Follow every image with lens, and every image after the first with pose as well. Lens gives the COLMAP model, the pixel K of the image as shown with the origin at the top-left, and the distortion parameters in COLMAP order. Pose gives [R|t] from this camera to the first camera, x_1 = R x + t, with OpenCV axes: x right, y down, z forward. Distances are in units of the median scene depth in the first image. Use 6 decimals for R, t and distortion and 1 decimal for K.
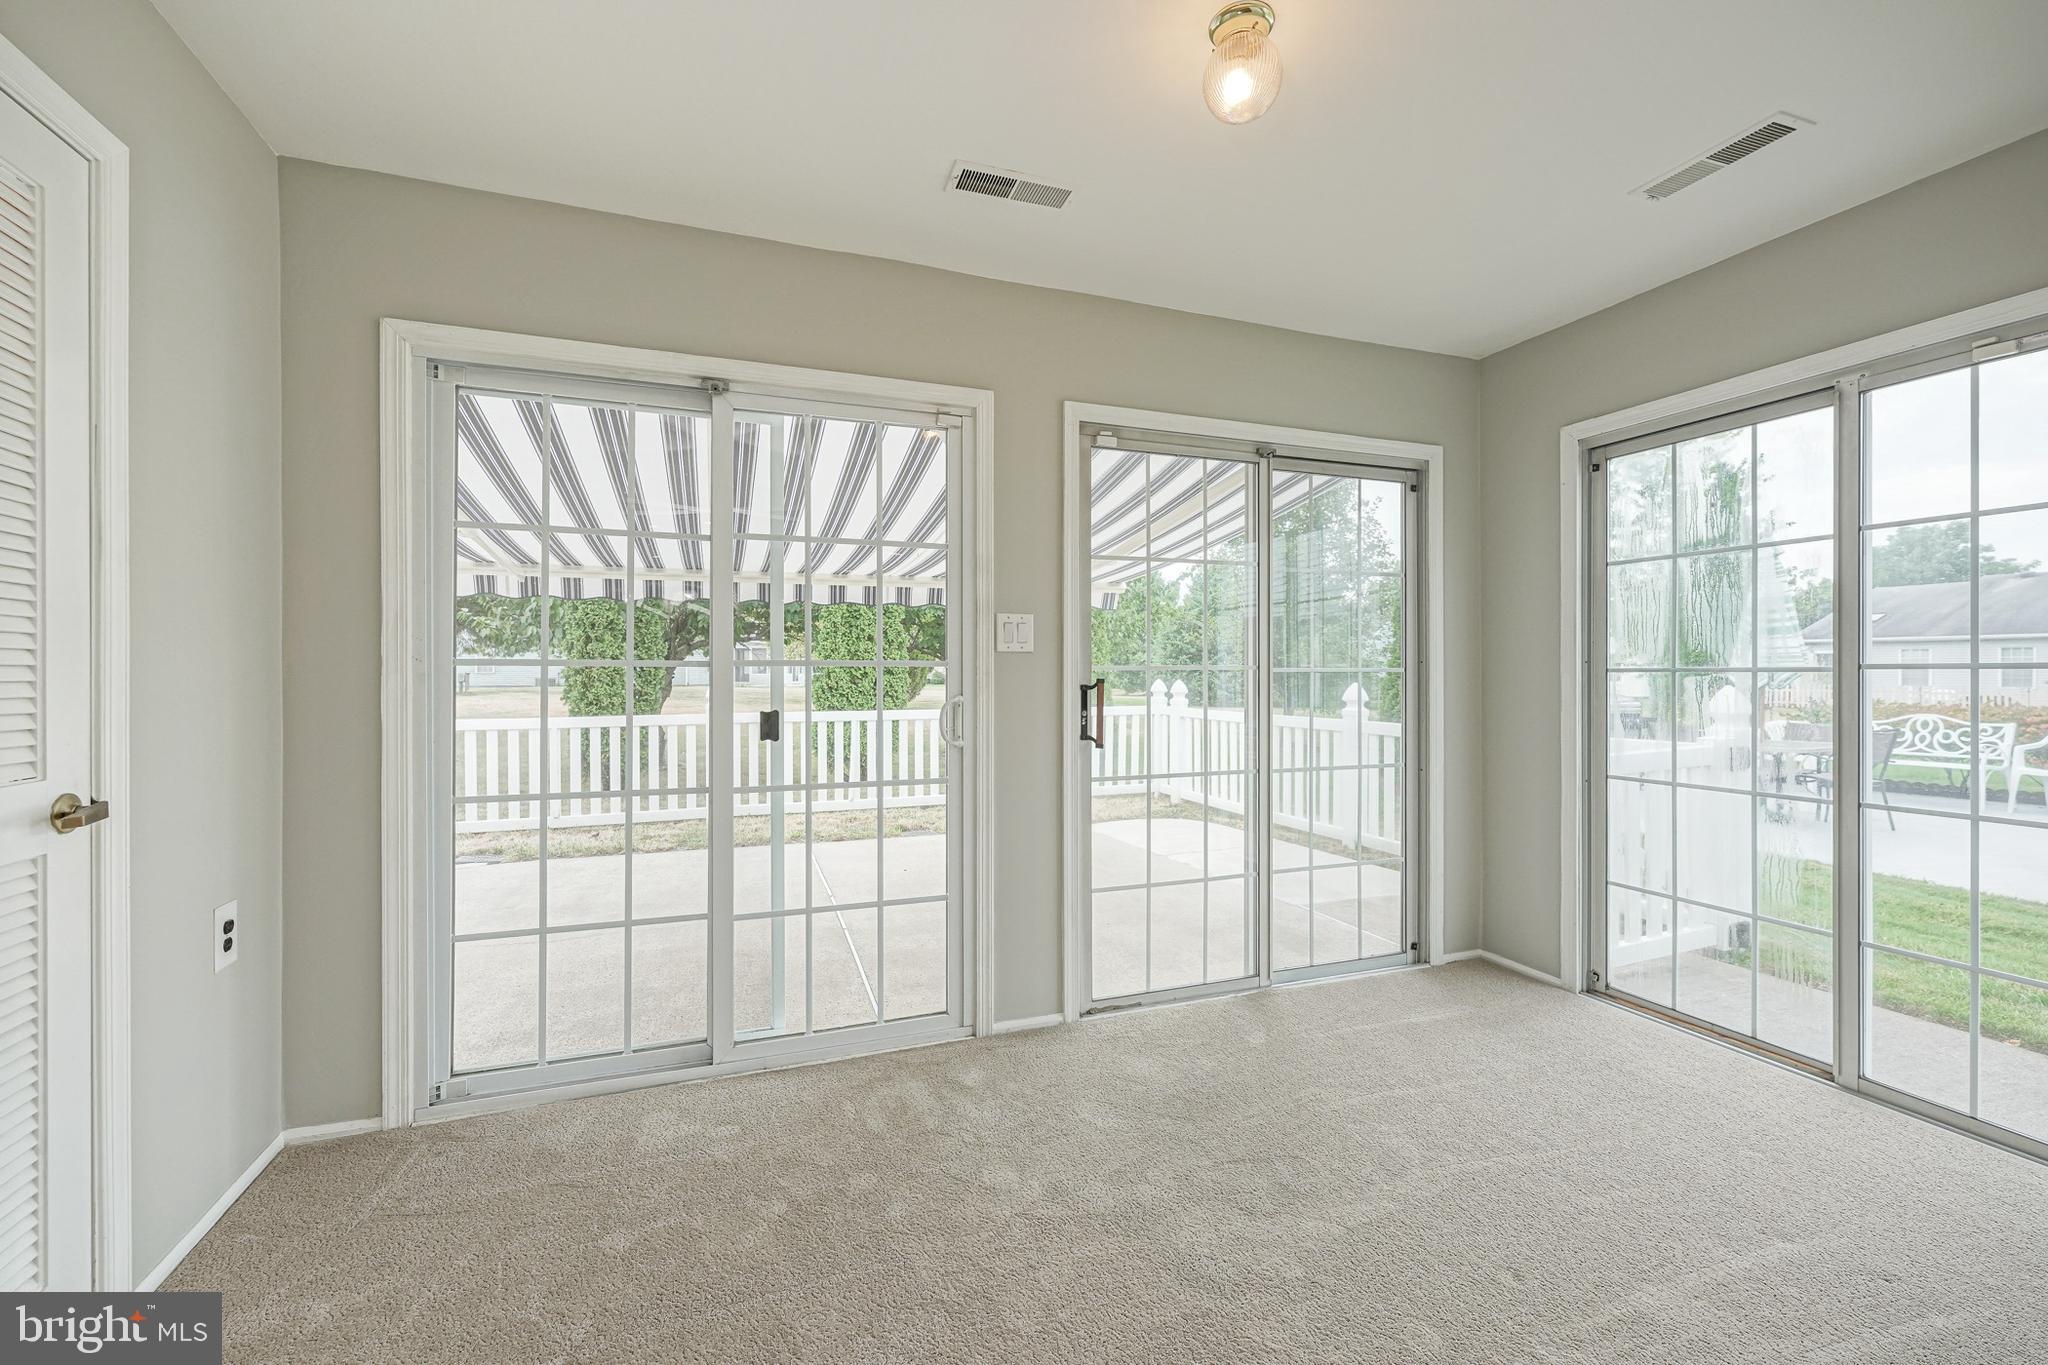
lens RADIAL K [[833.6, 0, 1023.3], [0, 833.6, 672.6], [0, 0, 1]] dist [-0.001683, 0.000079]
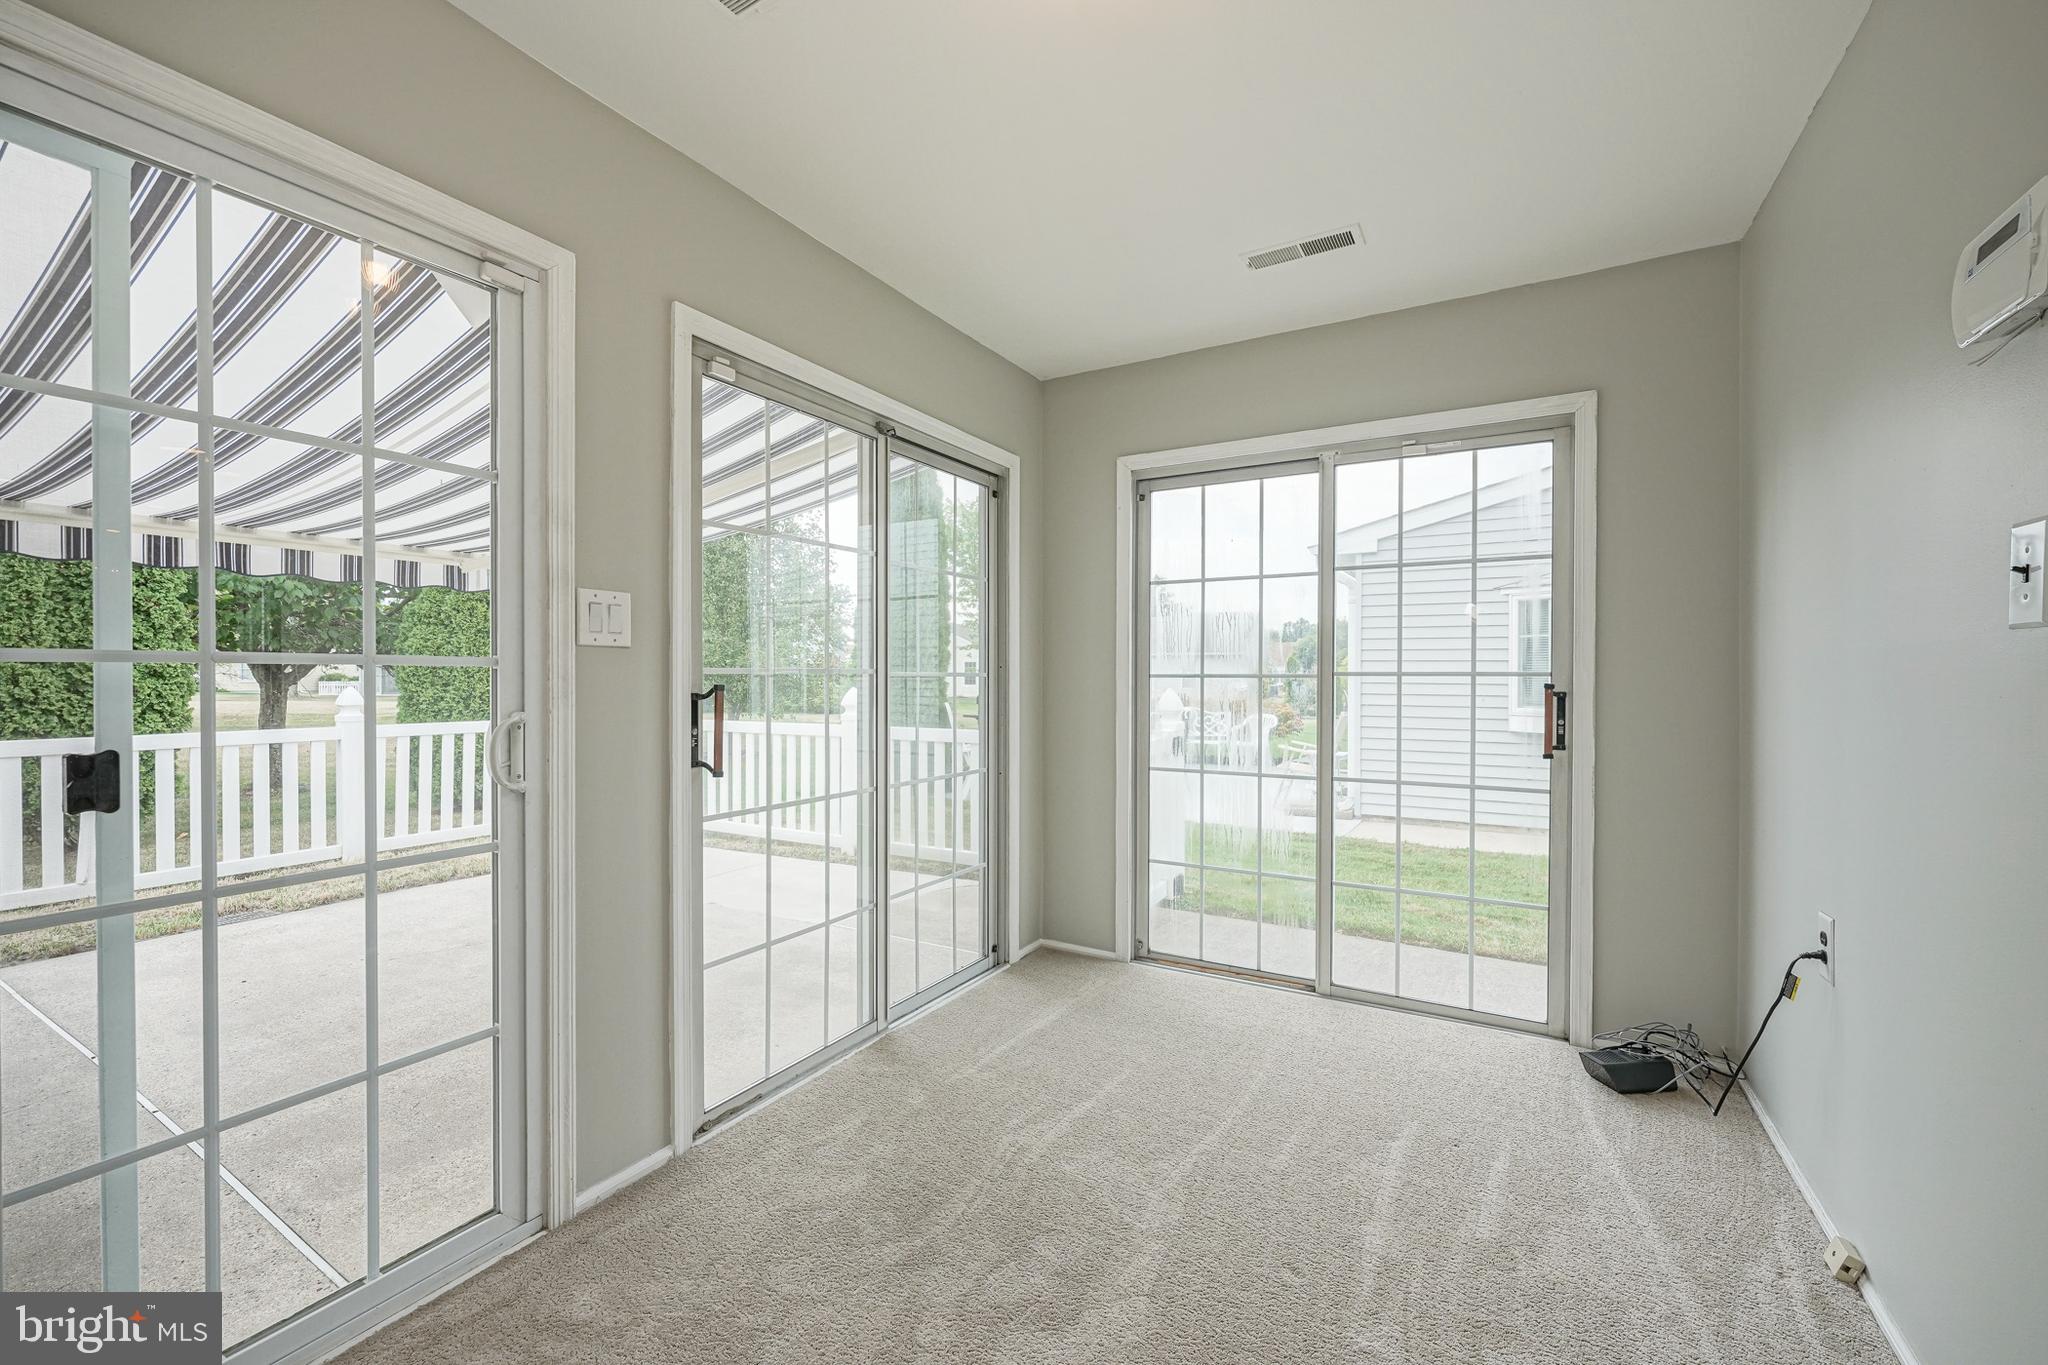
lens RADIAL K [[833.6, 0, 1024.6], [0, 833.6, 684.2], [0, 0, 1]] dist [-0.001683, 0.000079]
pose [[0.770607, -0.002530, 0.637306, -0.174183], [-0.003059, 0.999966, 0.007669, 0.000265], [-0.637304, -0.007859, 0.770573, 0.241516]]
